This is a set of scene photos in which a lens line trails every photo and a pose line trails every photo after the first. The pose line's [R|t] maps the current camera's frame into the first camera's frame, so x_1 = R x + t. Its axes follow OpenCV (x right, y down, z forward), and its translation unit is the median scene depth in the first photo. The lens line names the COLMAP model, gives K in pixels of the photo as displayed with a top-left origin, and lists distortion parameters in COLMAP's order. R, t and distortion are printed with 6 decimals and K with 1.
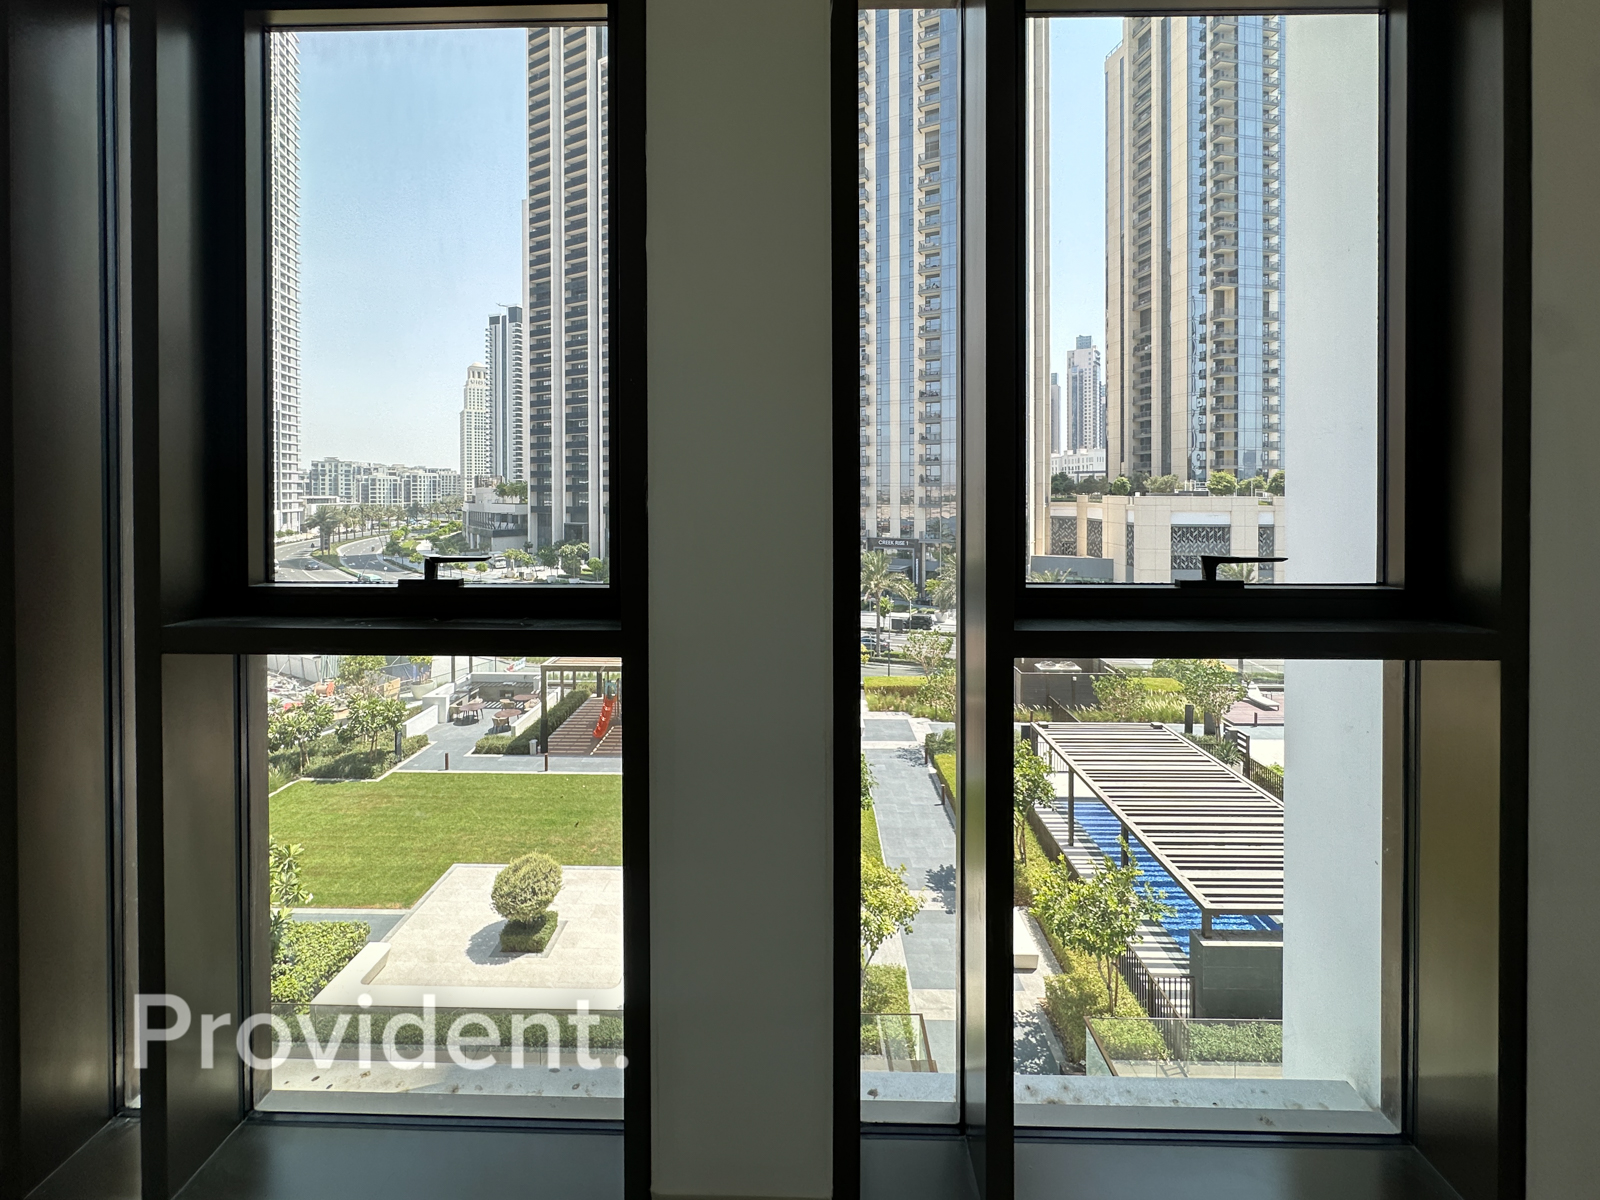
lens RADIAL K [[688.2, 0, 802.6], [0, 688.2, 491.4], [0, 0, 1]] dist [-0.003693, -0.000245]
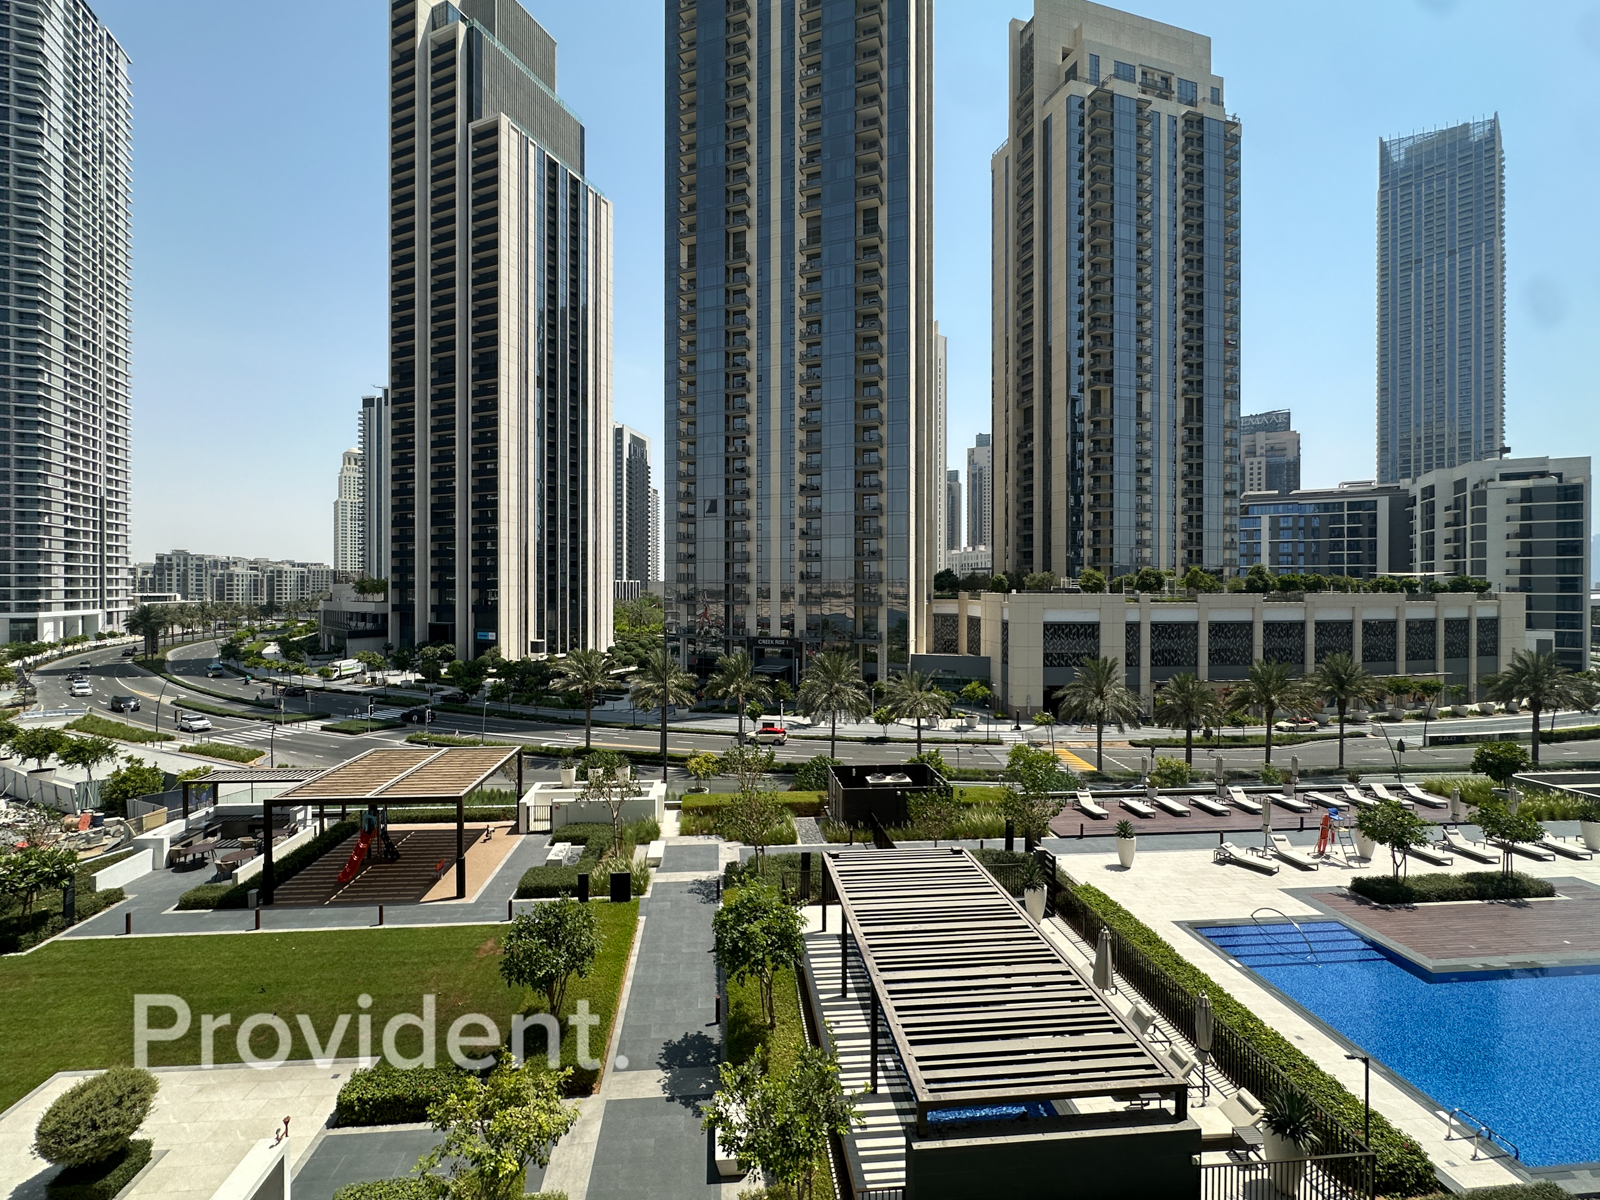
lens RADIAL K [[680.7, 0, 816.7], [0, 680.7, 584.8], [0, 0, 1]] dist [-0.003151, 0.000222]
pose [[0.994209, -0.000110, 0.107461, 0.088933], [0.000344, 0.999998, -0.002164, -0.003005], [-0.107461, 0.002188, 0.994207, 0.047075]]
